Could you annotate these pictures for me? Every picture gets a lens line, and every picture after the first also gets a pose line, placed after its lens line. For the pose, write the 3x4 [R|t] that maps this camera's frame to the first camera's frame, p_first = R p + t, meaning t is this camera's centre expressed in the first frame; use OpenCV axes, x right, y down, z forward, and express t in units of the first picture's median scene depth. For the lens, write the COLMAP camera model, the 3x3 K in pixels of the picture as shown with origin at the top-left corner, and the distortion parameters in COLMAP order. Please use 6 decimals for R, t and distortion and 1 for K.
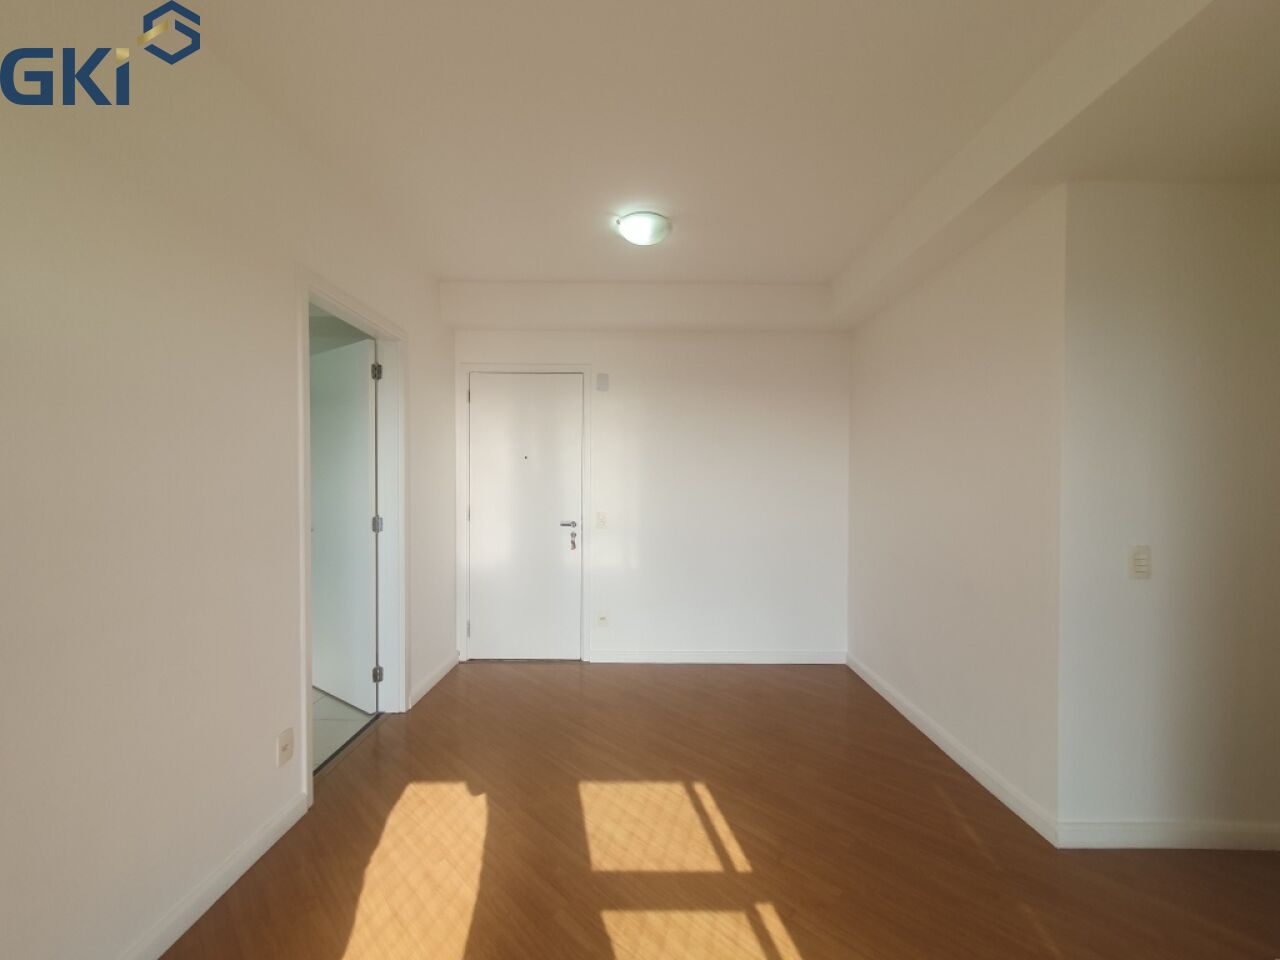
lens RADIAL K [[498.3, 0, 640.0], [0, 498.3, 480.0], [0, 0, 1]] dist [-0.000108, -0.002156]
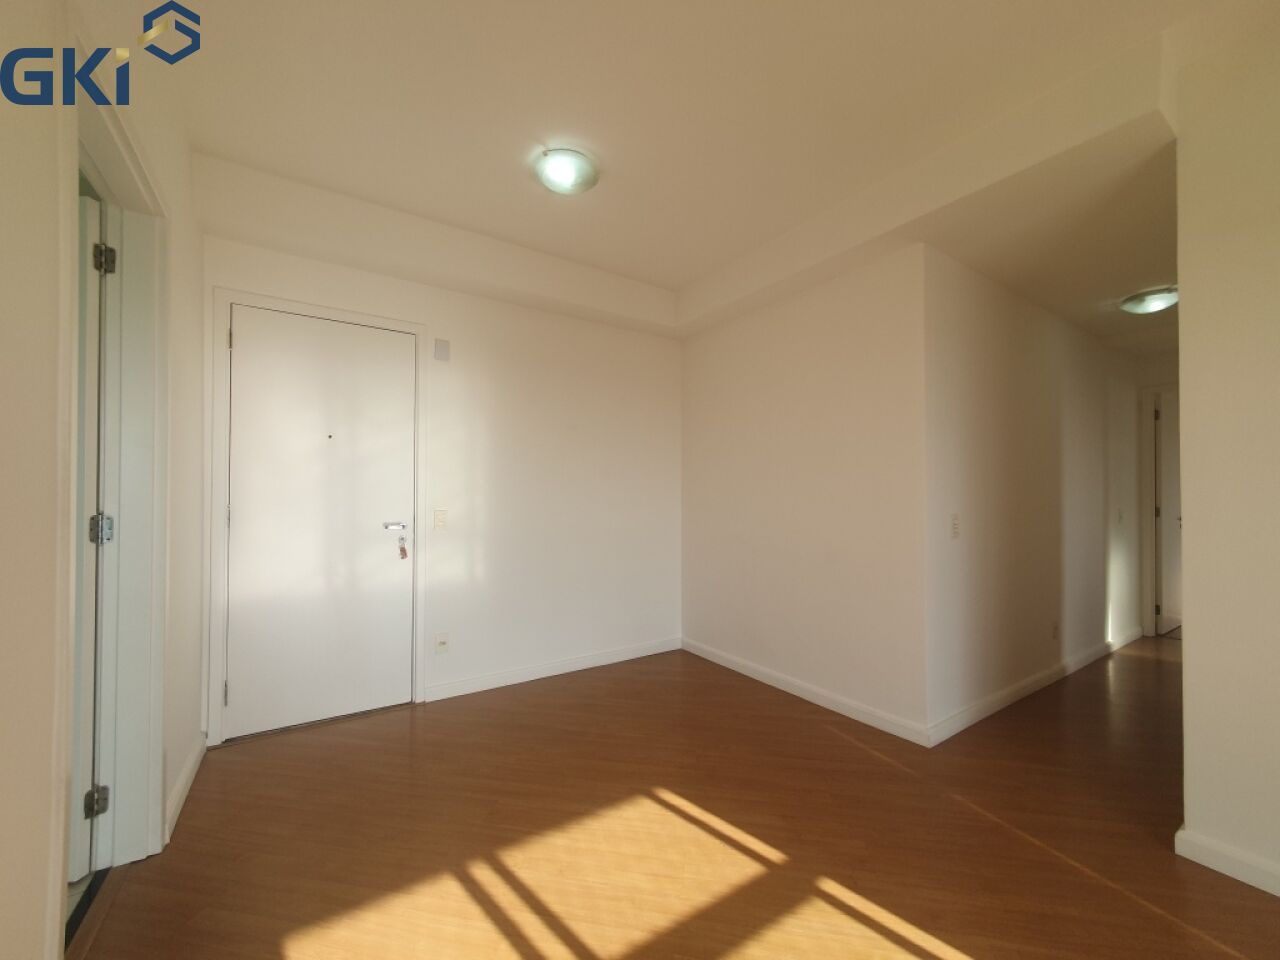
lens RADIAL K [[498.3, 0, 640.0], [0, 498.3, 480.0], [0, 0, 1]] dist [-0.000108, -0.002156]
pose [[0.832029, 0.015181, 0.554524, -0.267364], [-0.002141, 0.999706, -0.024155, 0.036689], [-0.554728, 0.018911, 0.831817, 0.161720]]
